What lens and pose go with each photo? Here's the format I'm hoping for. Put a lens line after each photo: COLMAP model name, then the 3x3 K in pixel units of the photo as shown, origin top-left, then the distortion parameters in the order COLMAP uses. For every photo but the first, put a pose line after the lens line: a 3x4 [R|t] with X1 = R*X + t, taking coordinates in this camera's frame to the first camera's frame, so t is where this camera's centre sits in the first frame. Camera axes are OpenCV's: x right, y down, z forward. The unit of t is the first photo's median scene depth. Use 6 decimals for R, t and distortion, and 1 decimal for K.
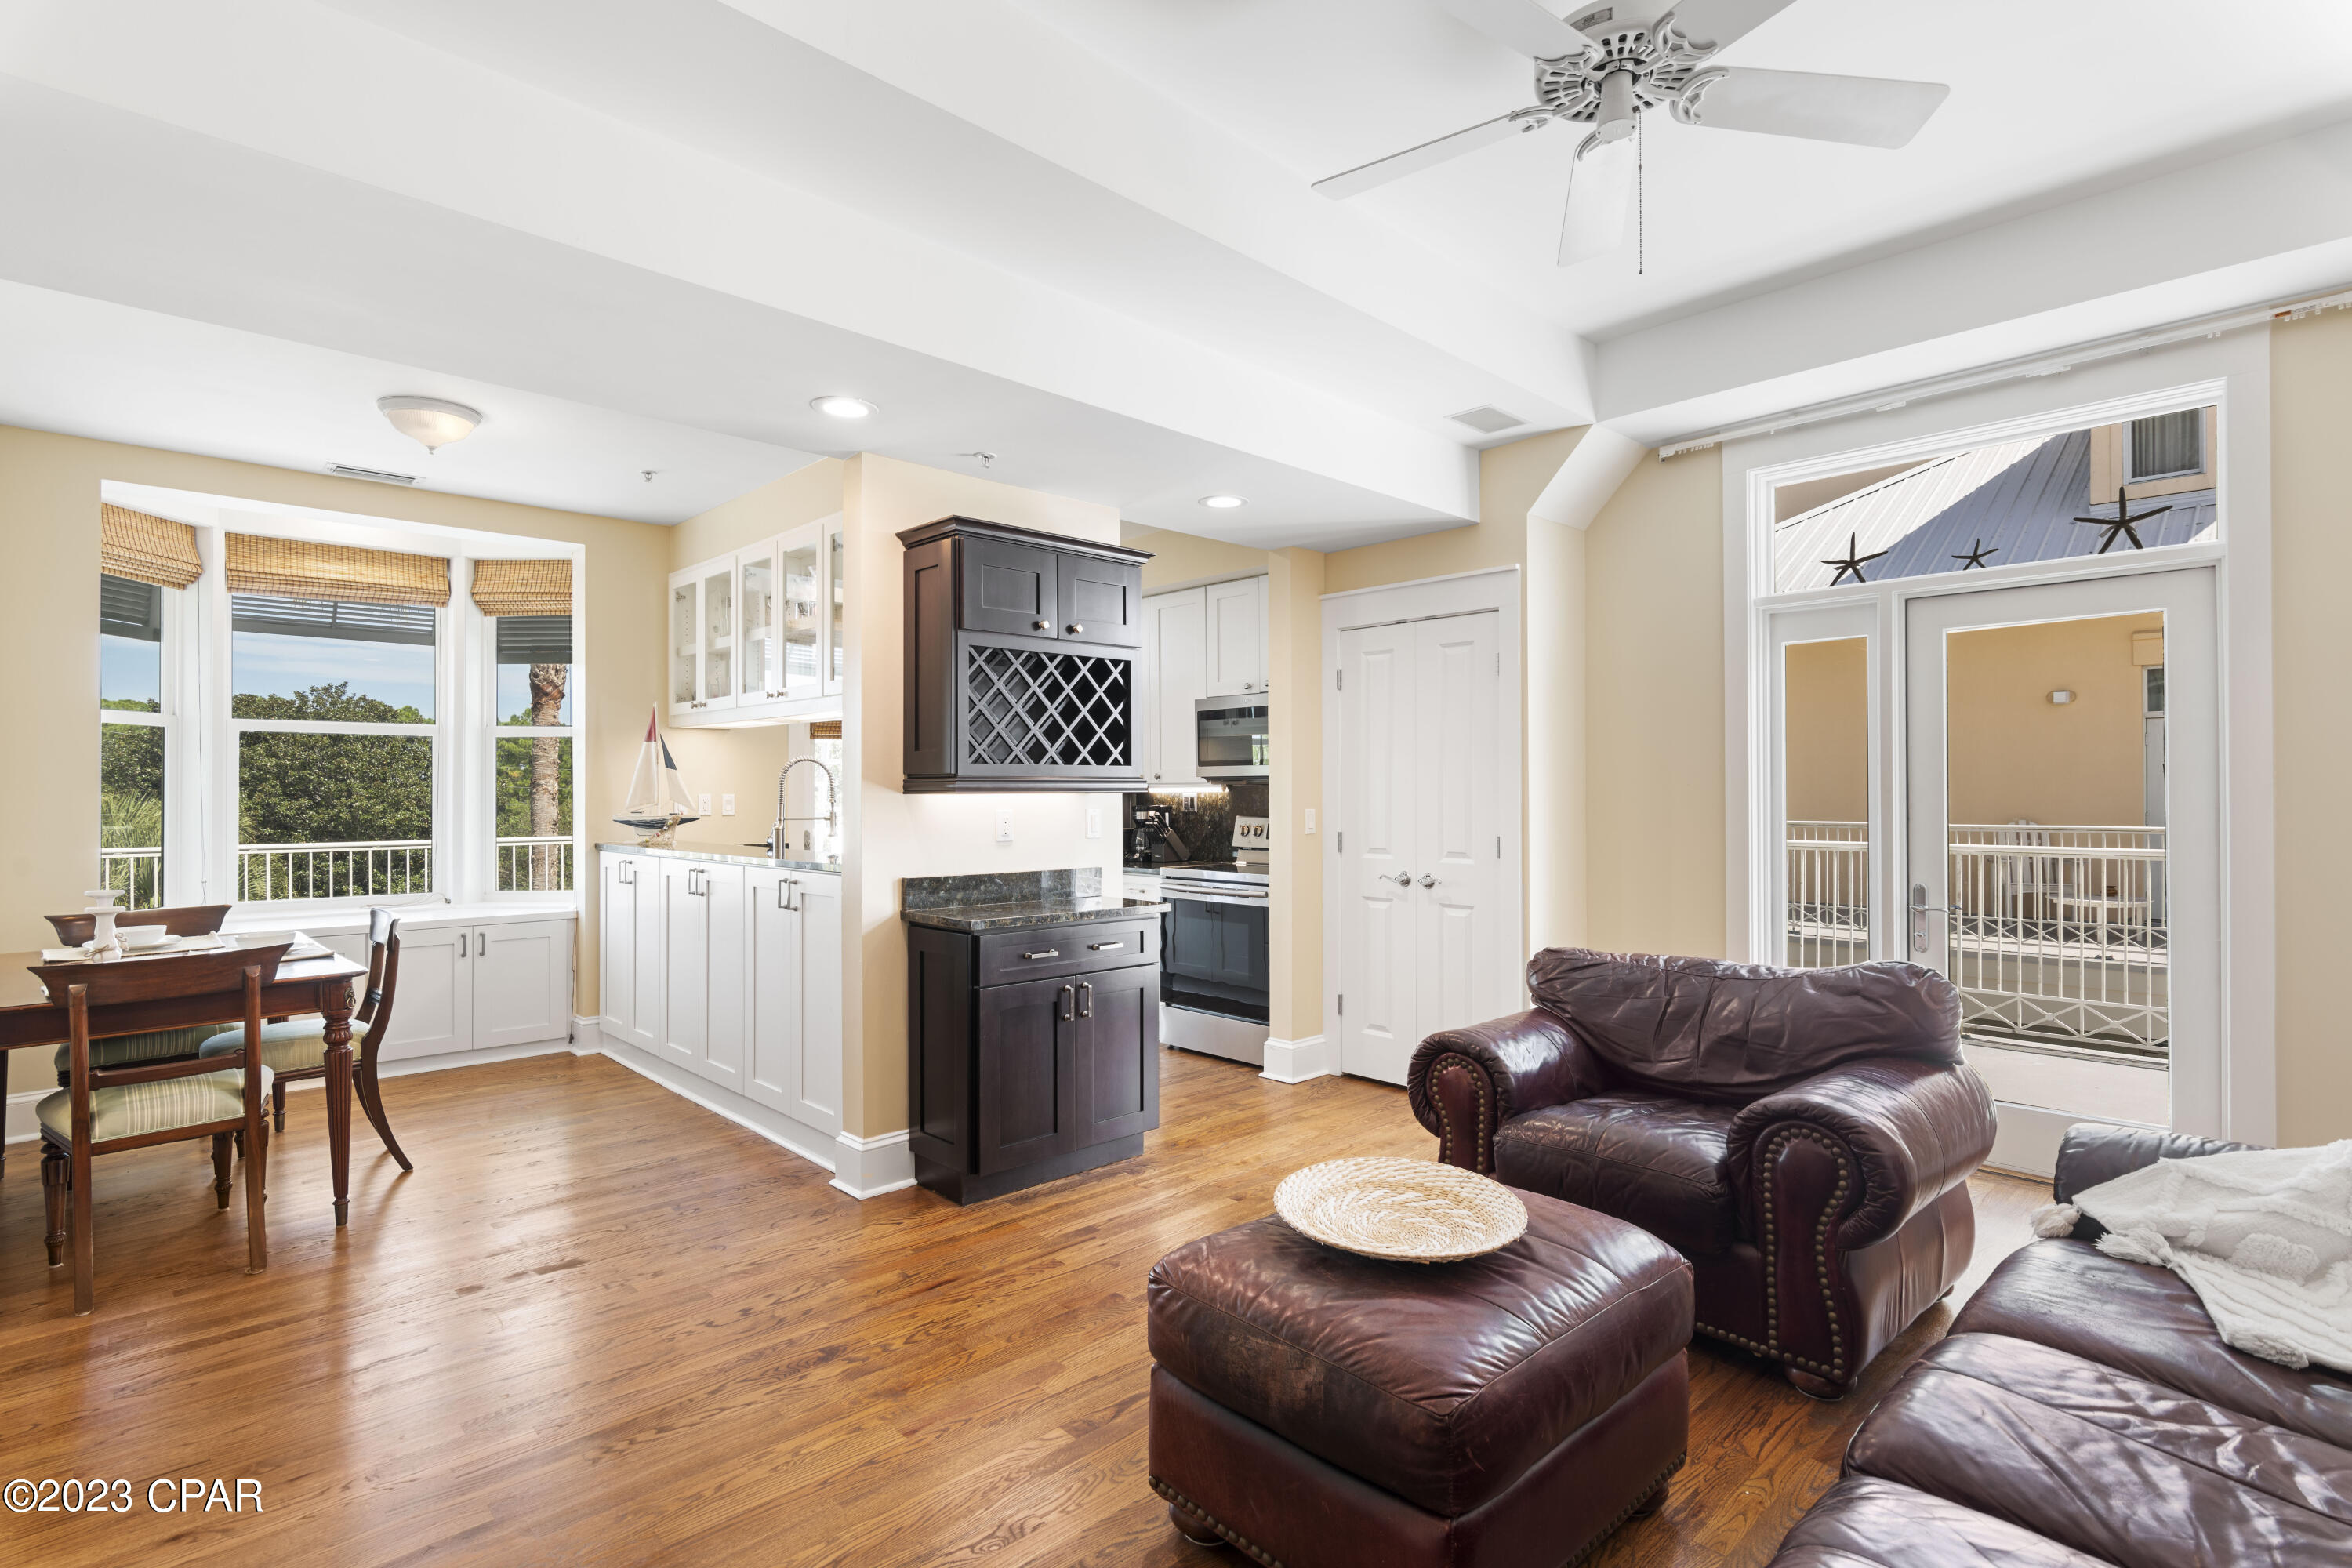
lens RADIAL K [[1141.9, 0, 1174.9], [0, 1141.9, 782.4], [0, 0, 1]] dist [0.007654, -0.001242]
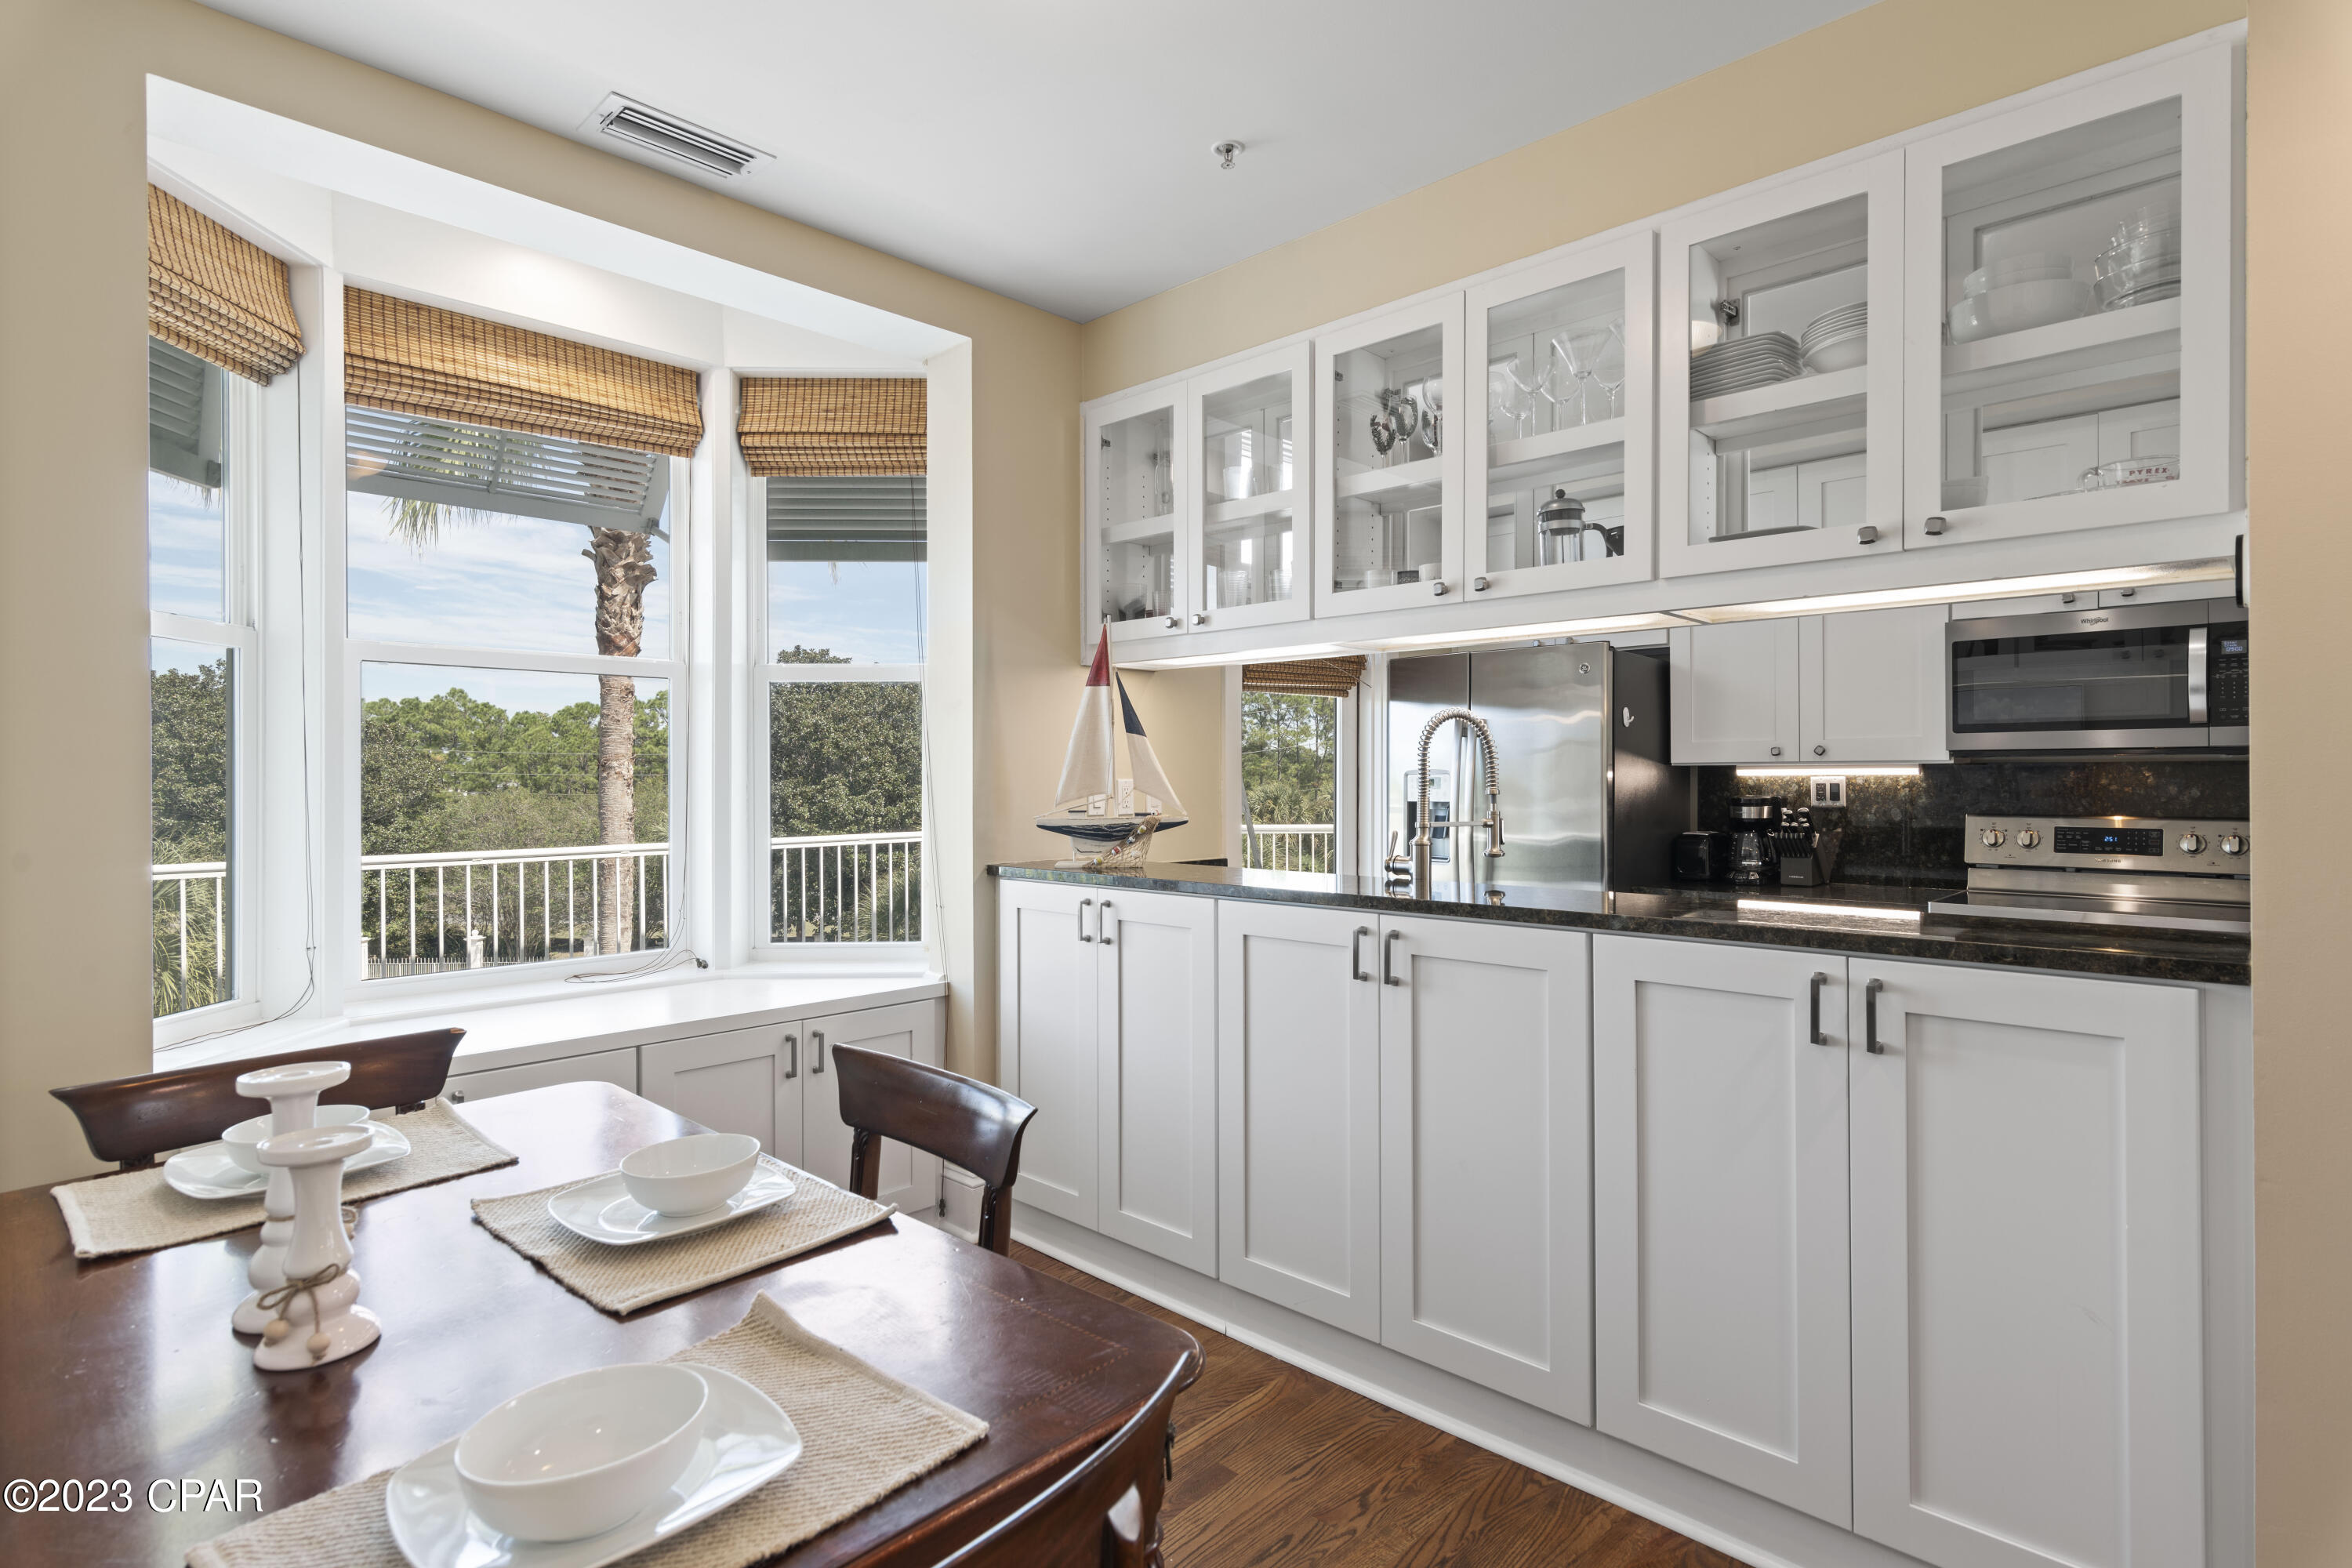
lens RADIAL K [[1141.9, 0, 1138.3], [0, 1141.9, 774.5], [0, 0, 1]] dist [0.007654, -0.001242]
pose [[0.998991, -0.000125, 0.044913, -0.535251], [-0.000145, 0.999982, 0.006012, 0.005325], [-0.044913, -0.006013, 0.998973, 0.502308]]
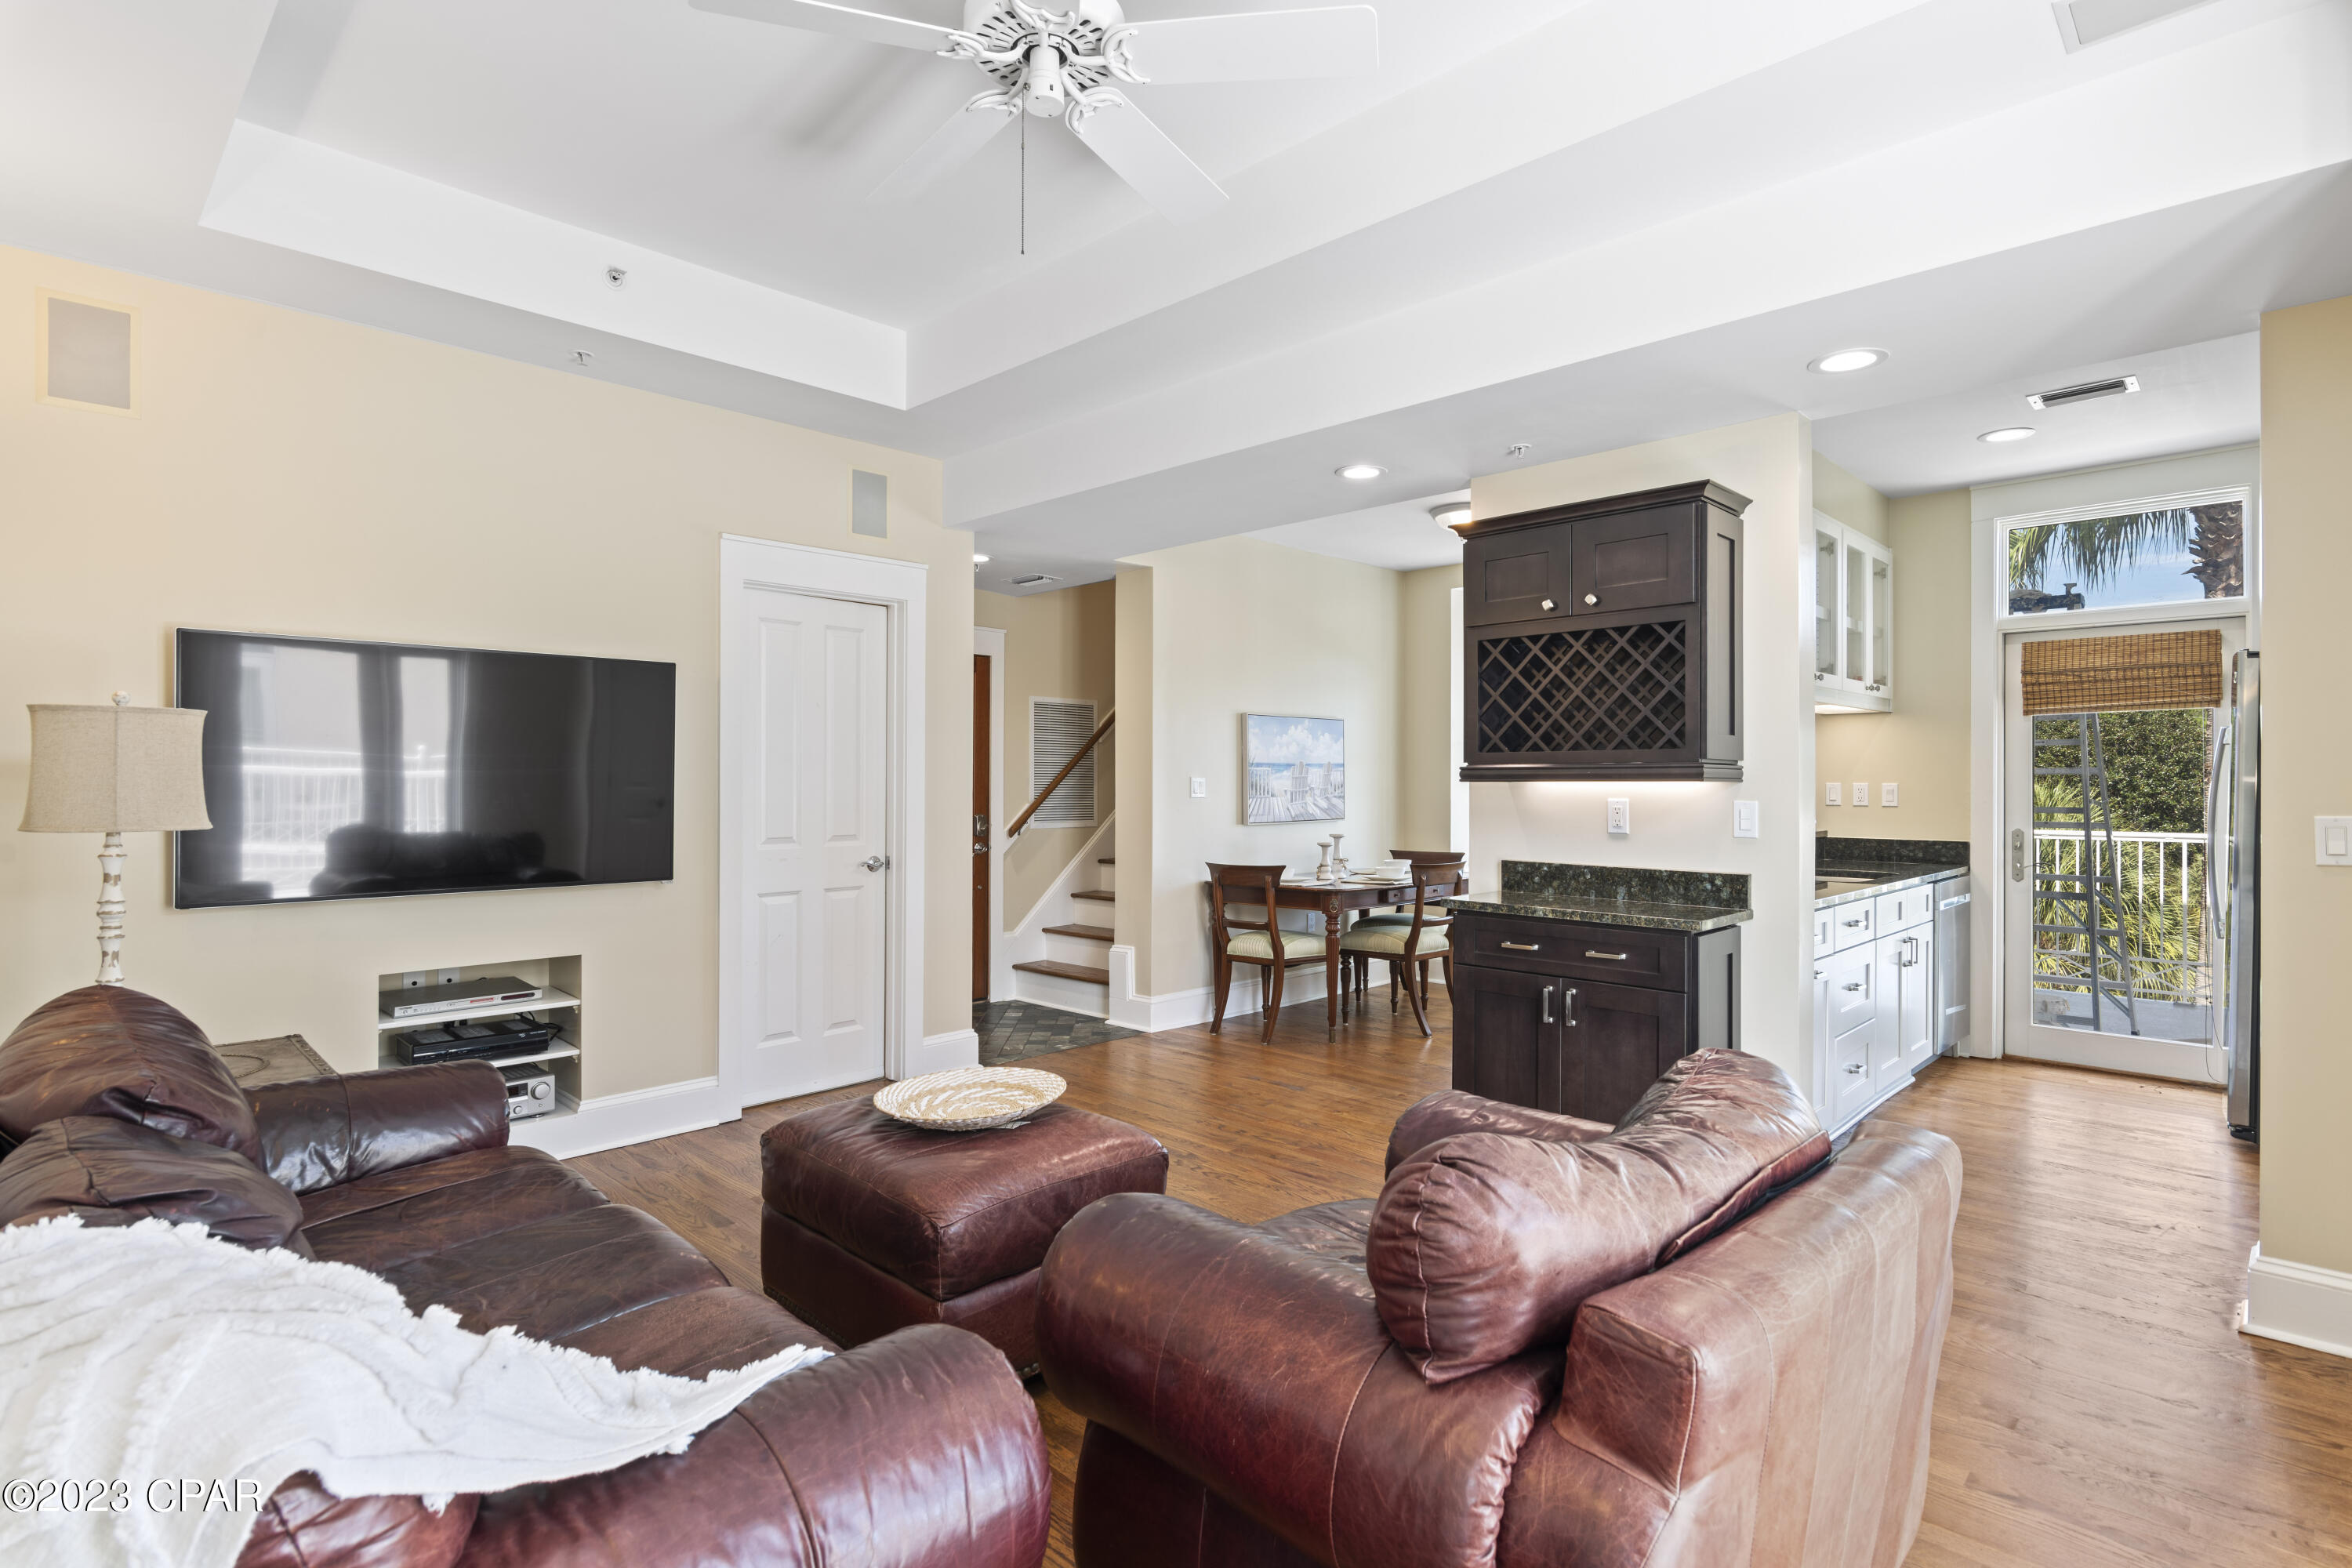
lens RADIAL K [[1141.9, 0, 1166.9], [0, 1141.9, 773.4], [0, 0, 1]] dist [0.007654, -0.001242]
pose [[0.014127, -0.004867, -0.999888, 0.644863], [0.006772, 0.999966, -0.004771, 0.003707], [0.999877, -0.006704, 0.014159, 0.518031]]
